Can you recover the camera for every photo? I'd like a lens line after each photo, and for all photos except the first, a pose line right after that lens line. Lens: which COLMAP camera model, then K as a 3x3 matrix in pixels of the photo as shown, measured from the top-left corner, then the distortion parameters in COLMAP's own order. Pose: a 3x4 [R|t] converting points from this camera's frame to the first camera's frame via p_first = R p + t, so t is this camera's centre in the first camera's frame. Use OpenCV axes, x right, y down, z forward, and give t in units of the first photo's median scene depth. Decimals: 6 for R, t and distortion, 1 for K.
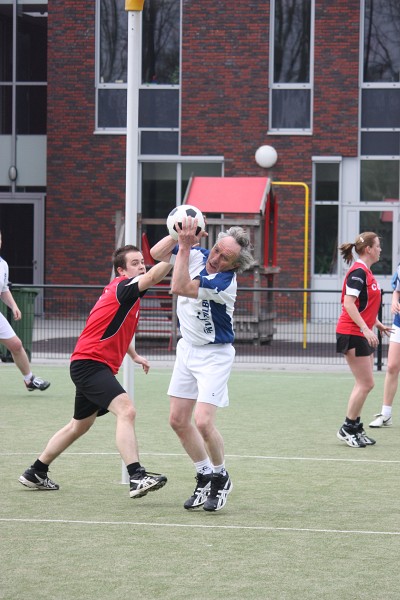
lens RADIAL K [[2639.5, 0, 200.0], [0, 2639.5, 300.0], [0, 0, 1]] dist [0.148083, 2.176686]
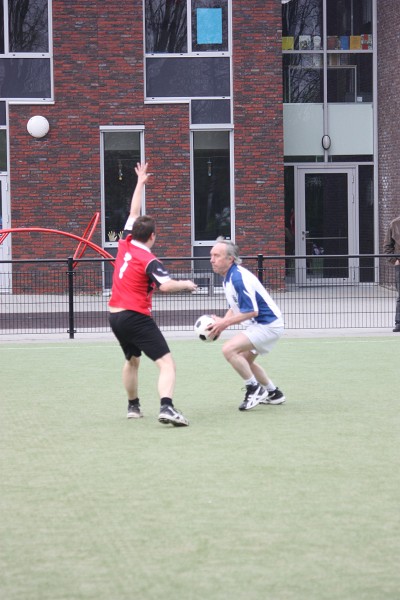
lens RADIAL K [[2605.0, 0, 200.0], [0, 2605.0, 300.0], [0, 0, 1]] dist [0.166404, -2.208762]
pose [[0.939874, -0.037455, 0.339460, -0.264801], [0.033393, 0.999284, 0.017804, -0.004727], [-0.339884, -0.005398, 0.940452, 0.057985]]
